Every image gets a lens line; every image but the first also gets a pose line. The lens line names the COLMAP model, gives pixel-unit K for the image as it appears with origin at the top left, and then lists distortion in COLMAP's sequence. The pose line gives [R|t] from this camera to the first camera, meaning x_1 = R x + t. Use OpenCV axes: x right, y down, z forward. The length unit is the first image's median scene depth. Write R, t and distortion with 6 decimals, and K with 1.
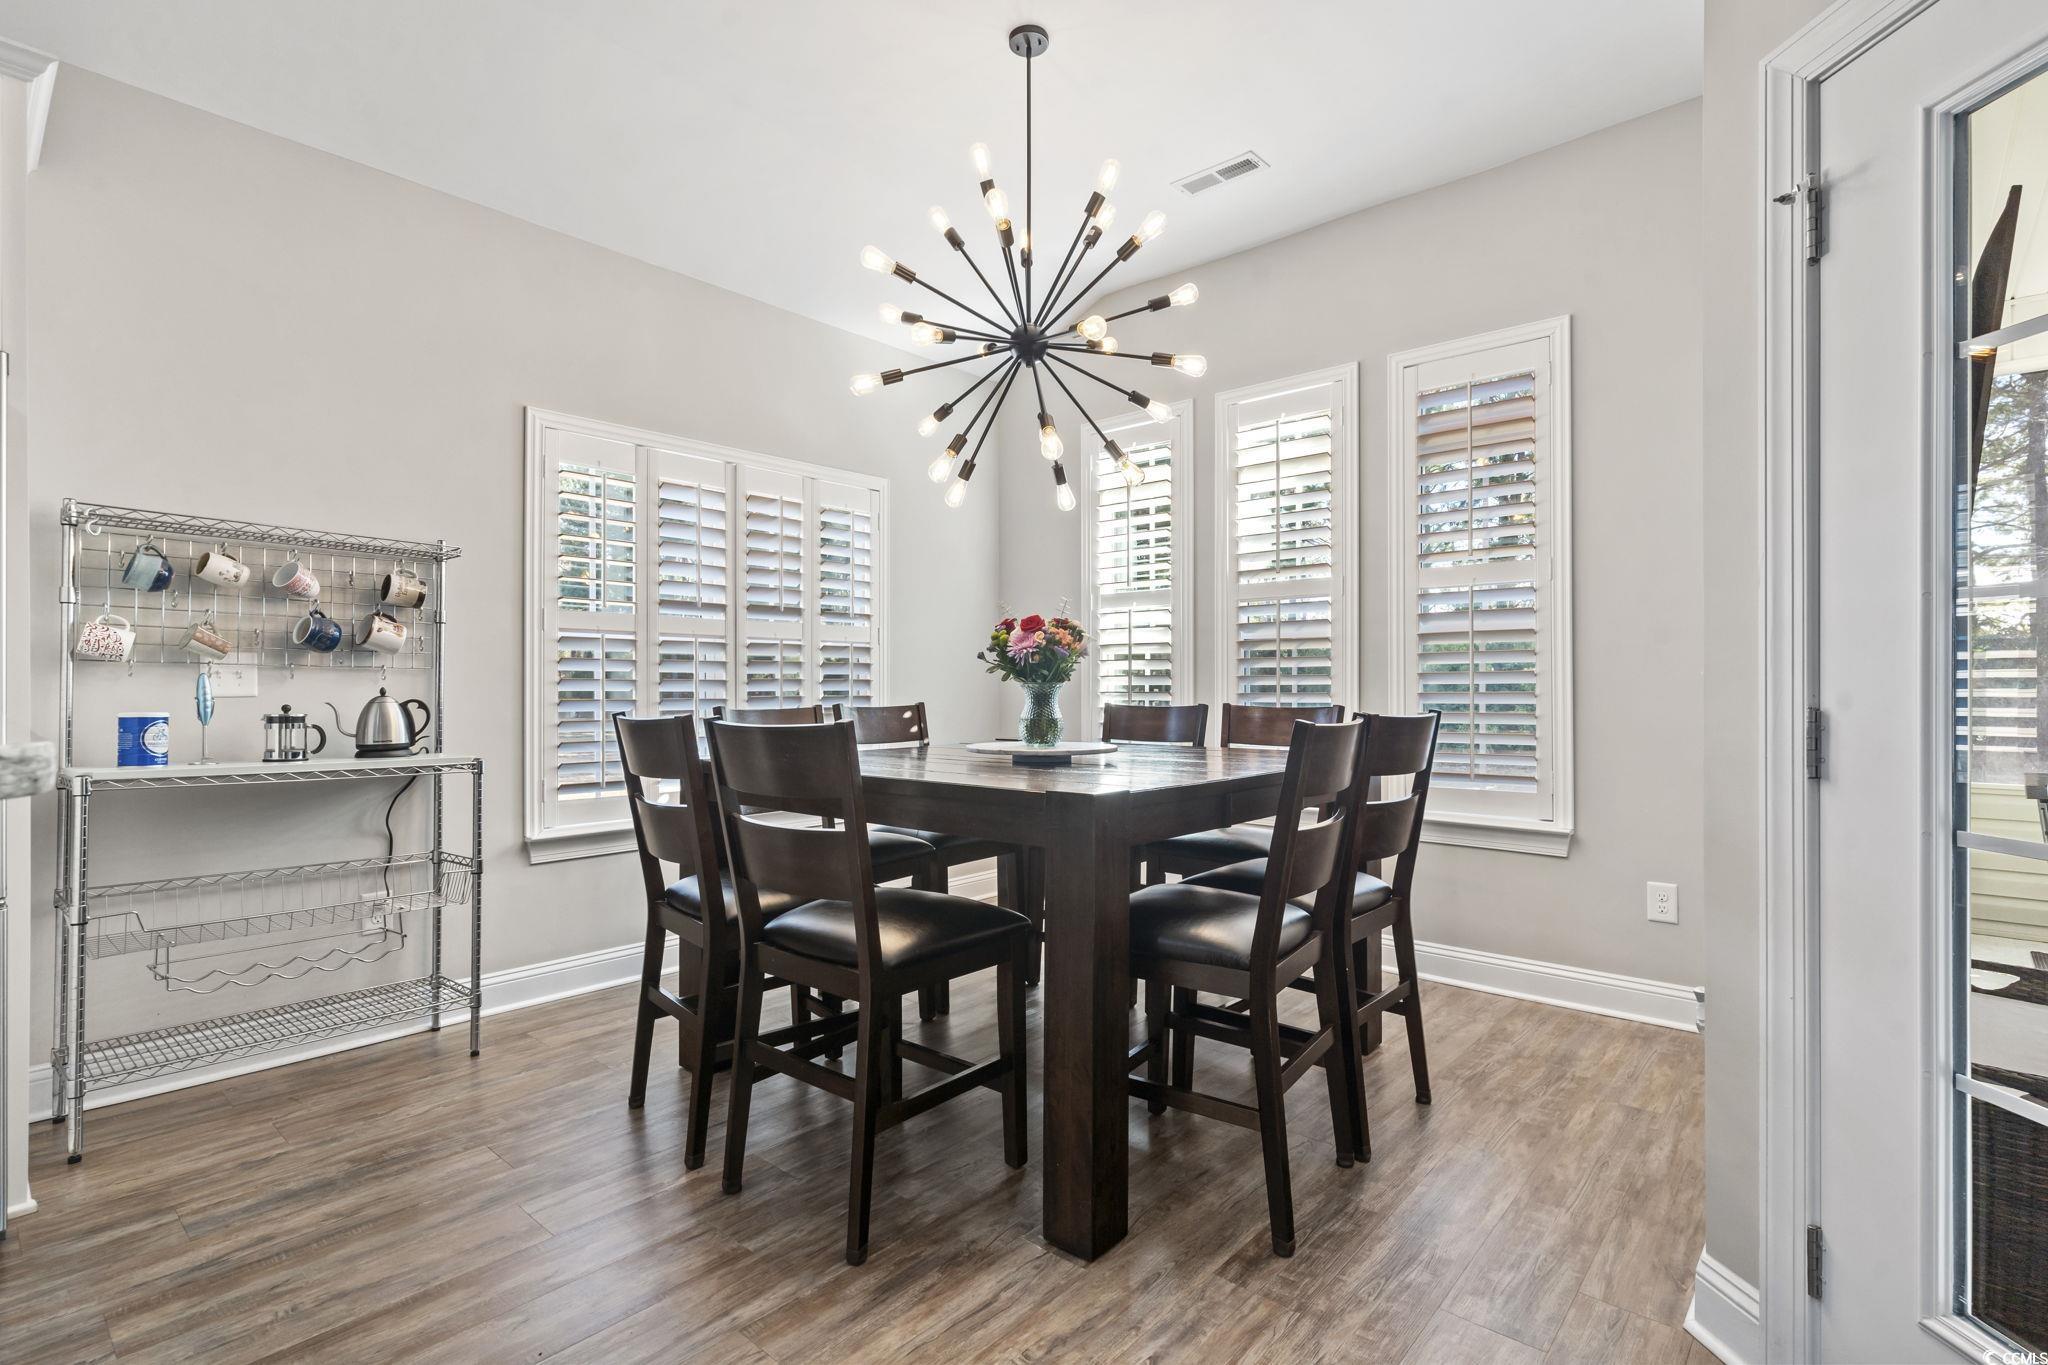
lens RADIAL K [[973.3, 0, 1014.8], [0, 973.3, 684.8], [0, 0, 1]] dist [0.000323, 0.000113]
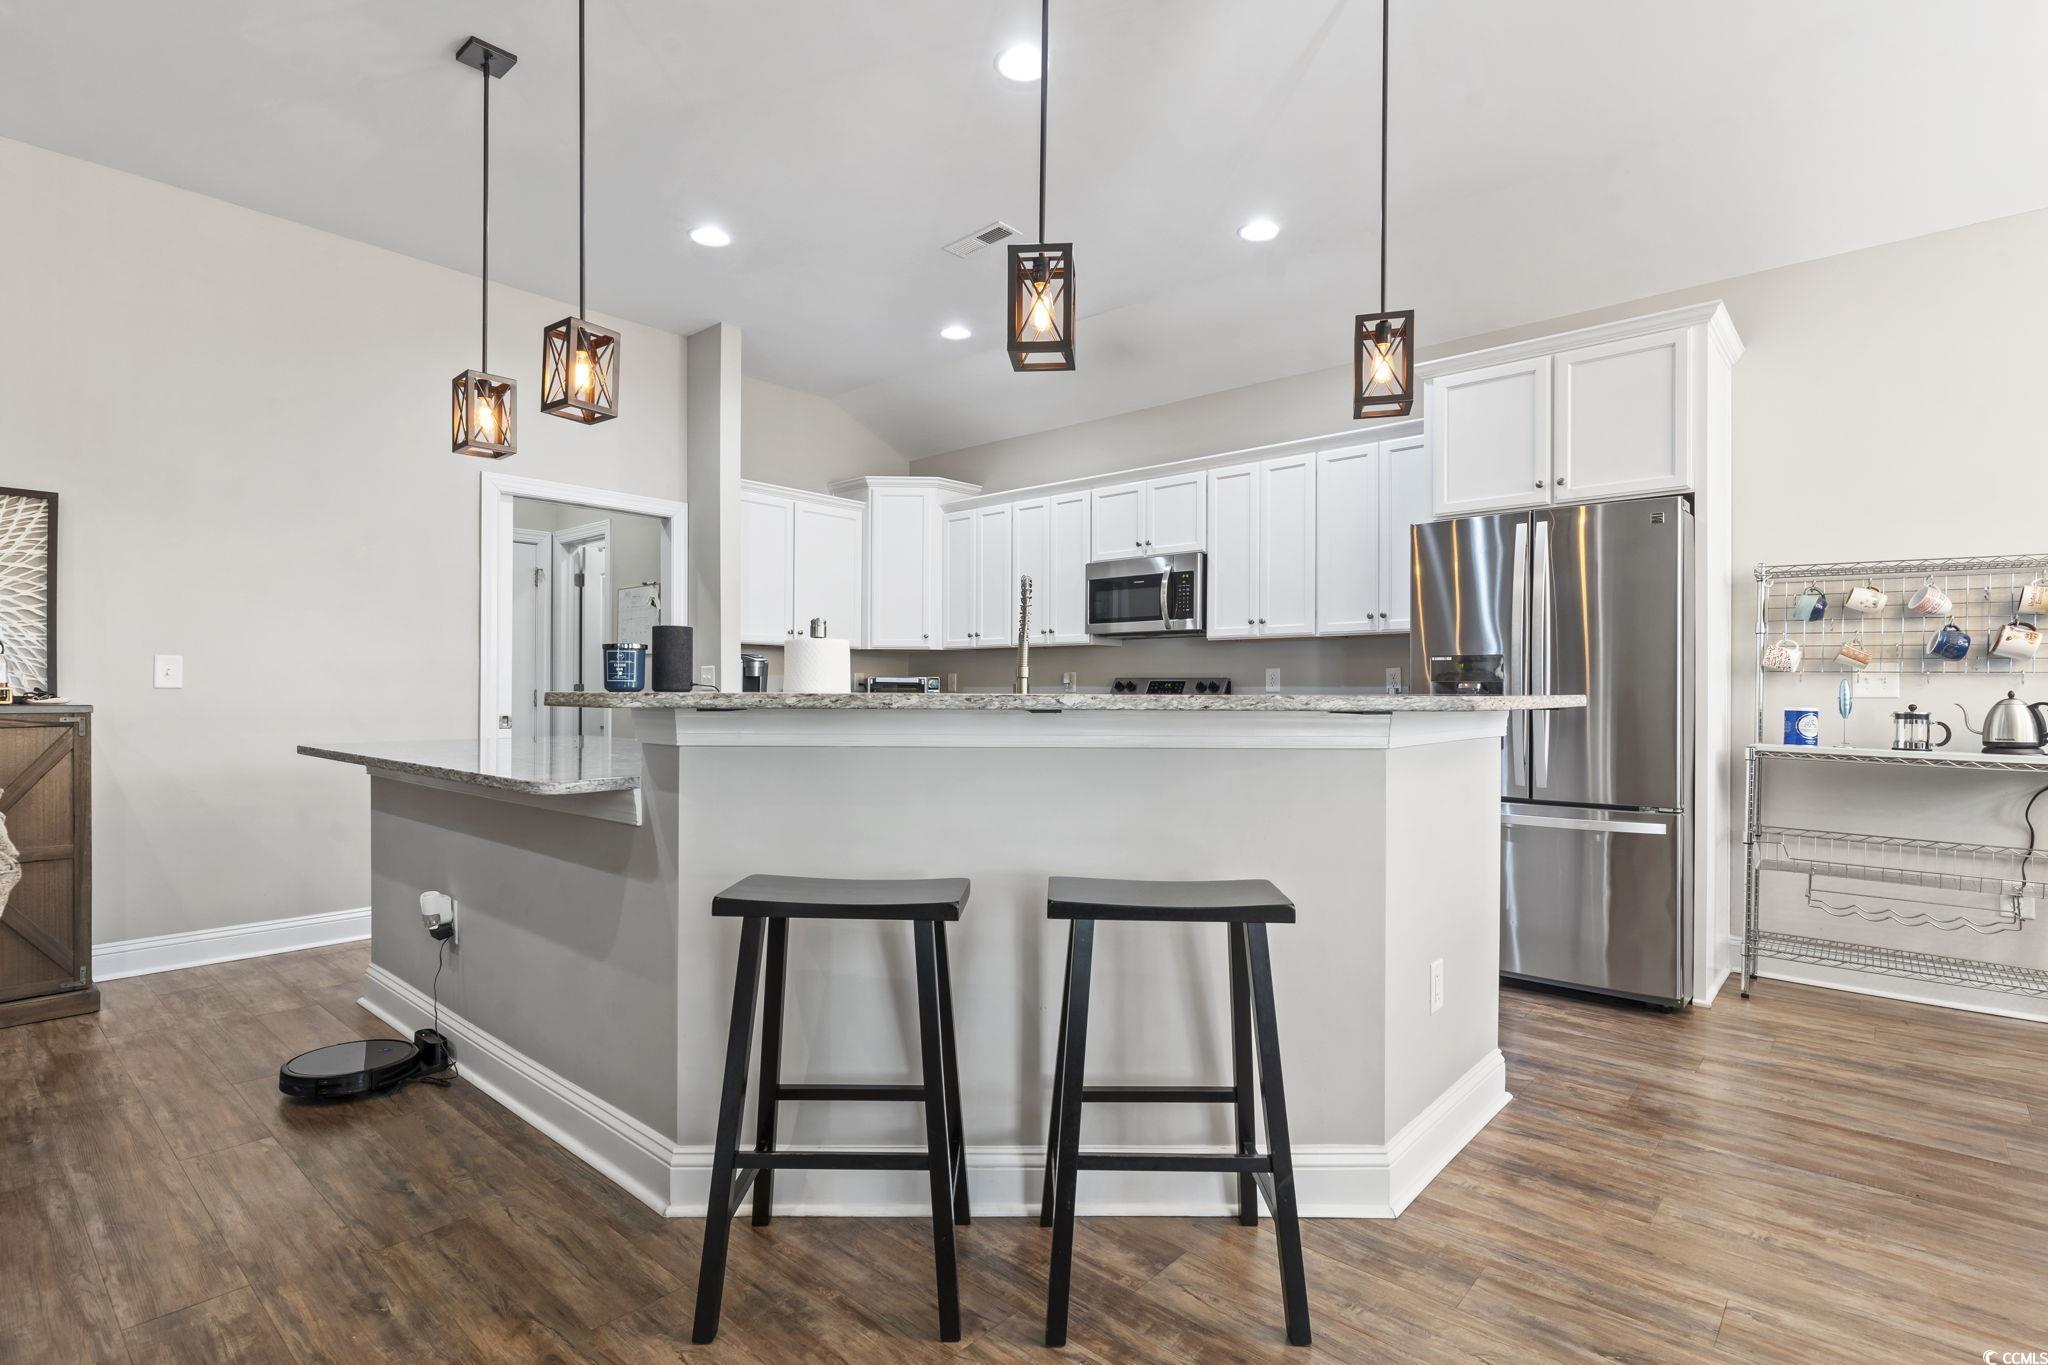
lens RADIAL K [[973.3, 0, 1032.5], [0, 973.3, 696.2], [0, 0, 1]] dist [0.000323, 0.000113]
pose [[0.008490, 0.004866, -0.999952, 0.449409], [-0.005561, 0.999973, 0.004819, 0.010189], [0.999948, 0.005520, 0.008517, -0.113491]]
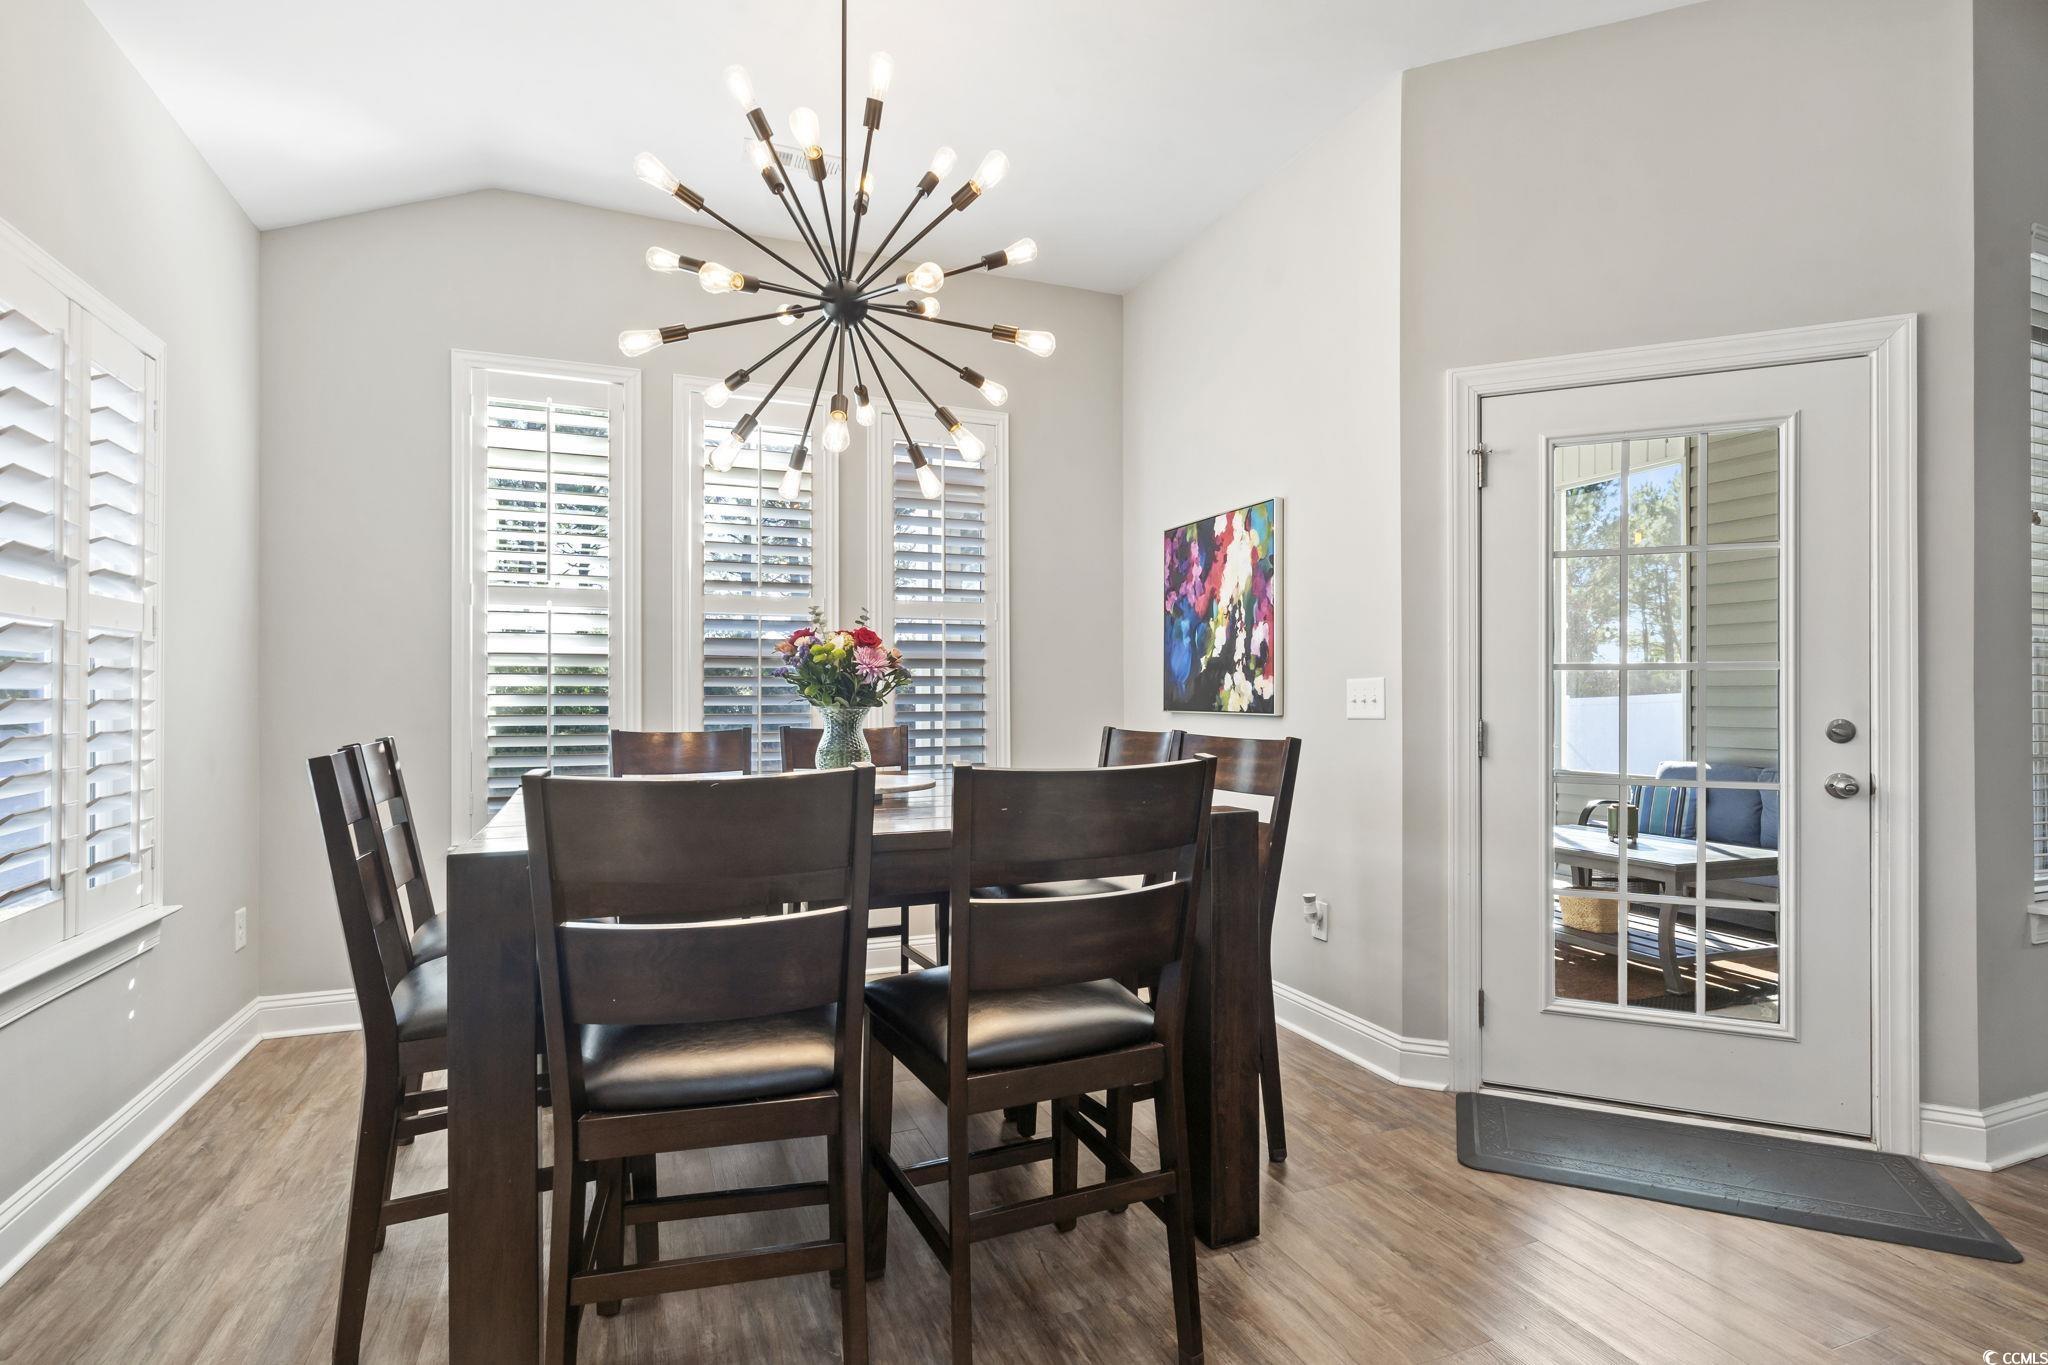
lens RADIAL K [[973.3, 0, 1023.6], [0, 973.3, 693.7], [0, 0, 1]] dist [0.000323, 0.000113]
pose [[0.439821, 0.005299, 0.898070, -0.670003], [-0.000547, 0.999984, -0.005633, -0.009116], [-0.898085, 0.001987, 0.439817, 0.495991]]
